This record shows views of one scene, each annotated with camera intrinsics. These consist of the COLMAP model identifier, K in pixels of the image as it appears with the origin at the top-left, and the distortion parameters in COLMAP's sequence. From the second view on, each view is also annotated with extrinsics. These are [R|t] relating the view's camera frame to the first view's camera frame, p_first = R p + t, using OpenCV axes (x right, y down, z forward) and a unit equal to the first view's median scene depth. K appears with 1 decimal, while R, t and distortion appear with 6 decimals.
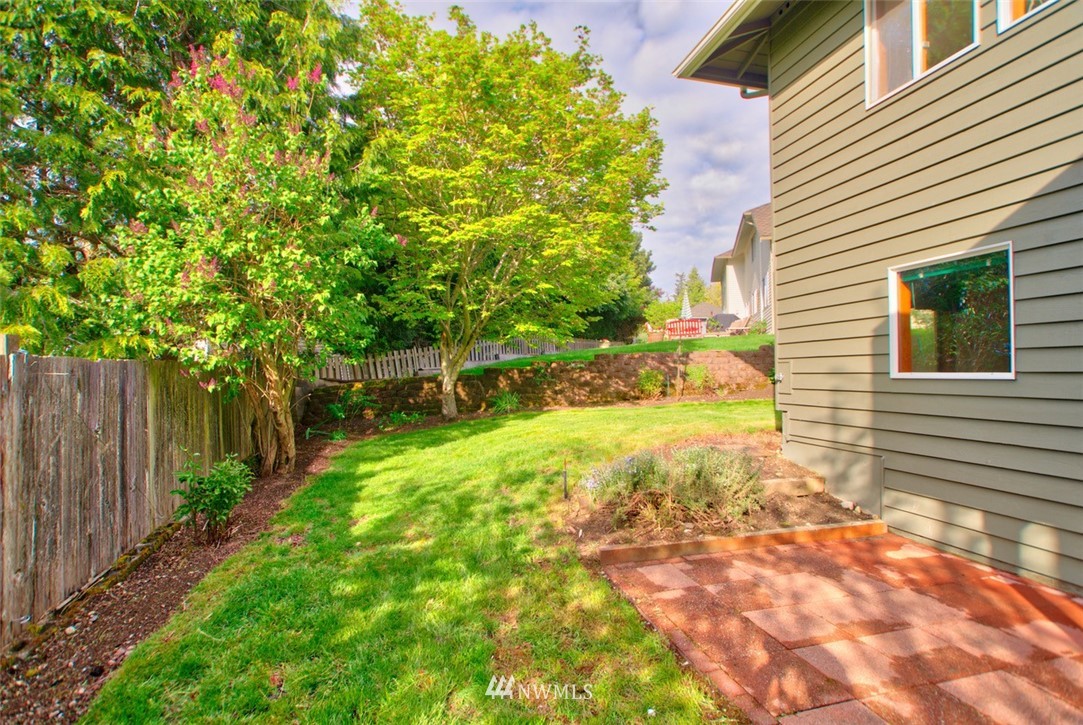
lens RADIAL K [[505.9, 0, 540.9], [0, 505.9, 366.3], [0, 0, 1]] dist [-0.014818, 0.001542]
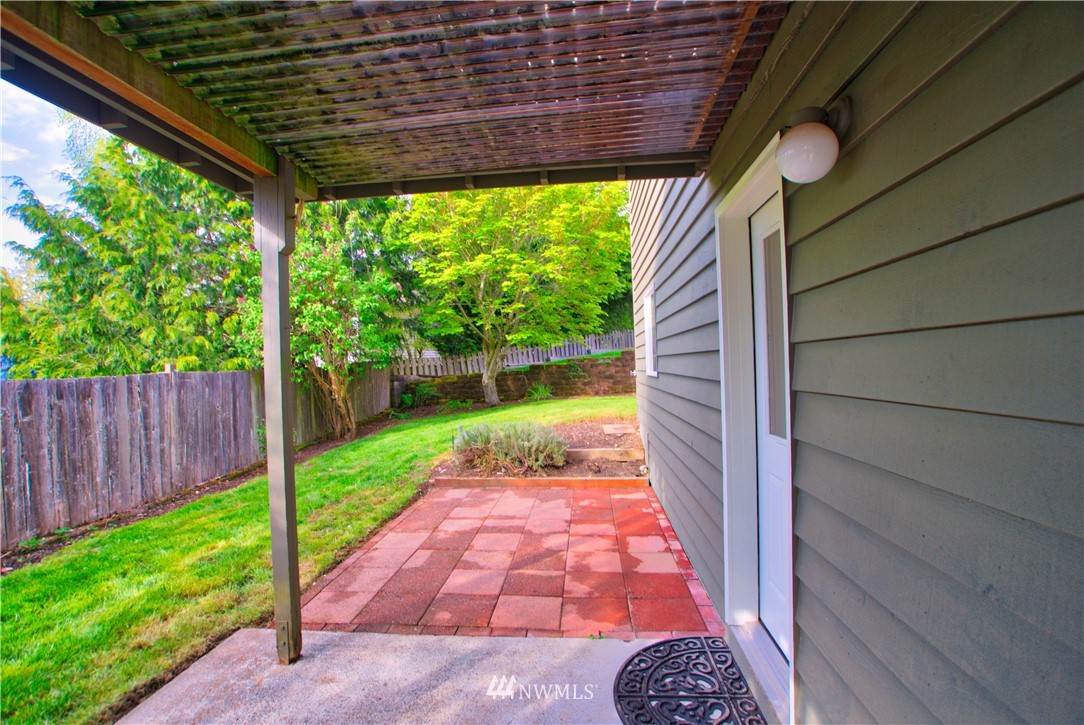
lens RADIAL K [[506.3, 0, 536.9], [0, 506.3, 365.2], [0, 0, 1]] dist [-0.014818, 0.001542]
pose [[0.939563, -0.019233, -0.341835, 0.770474], [0.024994, 0.999610, 0.012457, -0.024937], [0.341462, -0.020248, 0.939678, -0.362606]]
